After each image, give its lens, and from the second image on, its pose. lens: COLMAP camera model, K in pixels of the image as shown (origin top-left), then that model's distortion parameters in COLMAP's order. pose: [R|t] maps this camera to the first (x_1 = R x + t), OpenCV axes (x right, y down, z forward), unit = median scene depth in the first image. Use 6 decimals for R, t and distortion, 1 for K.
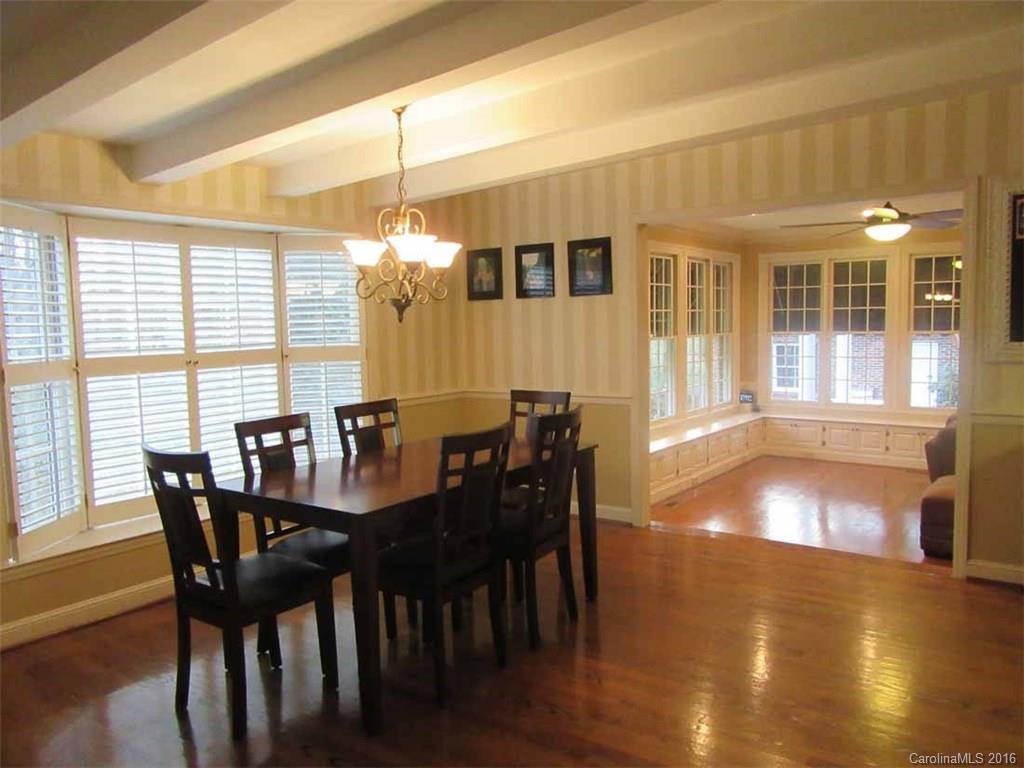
lens RADIAL K [[747.7, 0, 508.8], [0, 747.7, 381.0], [0, 0, 1]] dist [-0.015268, 0.025717]
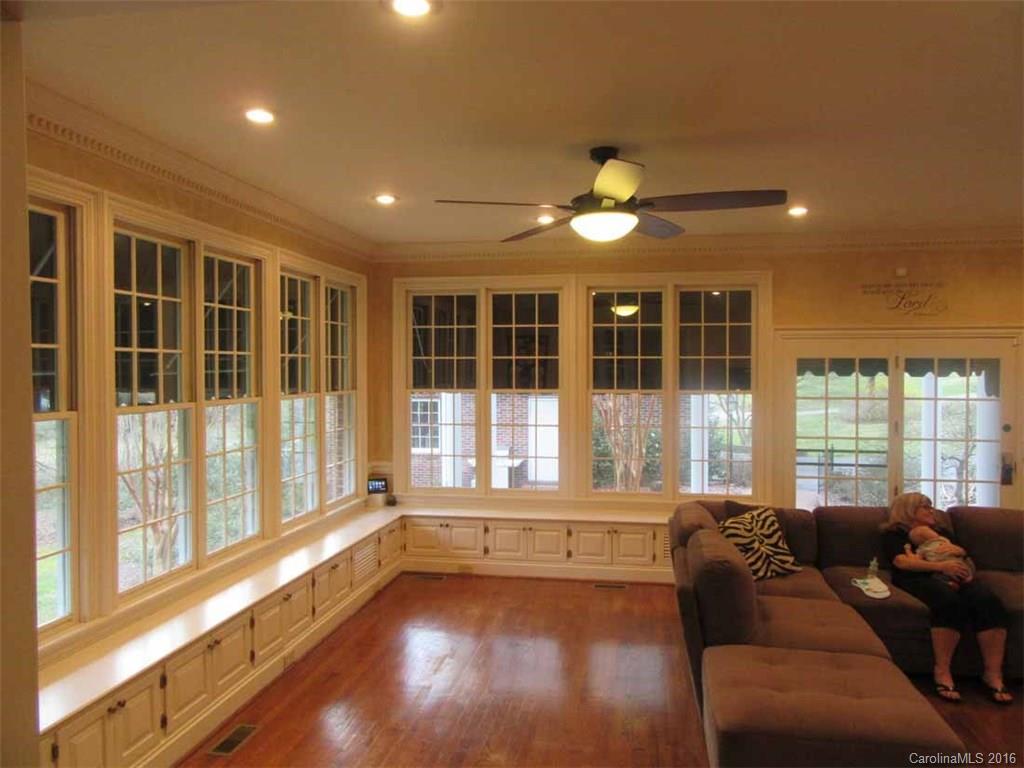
lens RADIAL K [[747.7, 0, 508.8], [0, 747.7, 381.0], [0, 0, 1]] dist [-0.015268, 0.025717]
pose [[0.886016, 0.008999, 0.463568, 0.114873], [0.022524, 0.997796, -0.062421, -0.029457], [-0.463108, 0.065747, 0.883860, 0.358618]]
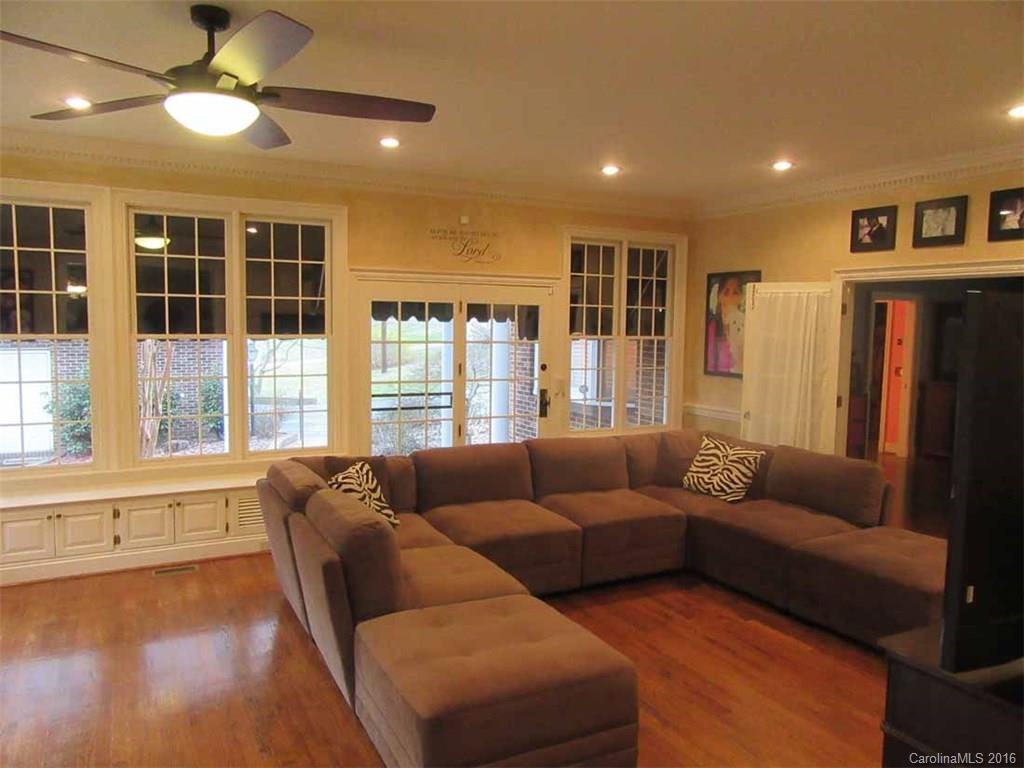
lens RADIAL K [[753.2, 0, 517.2], [0, 753.2, 377.7], [0, 0, 1]] dist [-0.010100, 0.001379]
pose [[0.420650, -0.046555, 0.906028, 0.113301], [0.055378, 0.998138, 0.025577, -0.029285], [-0.905531, 0.039415, 0.422445, 0.443935]]
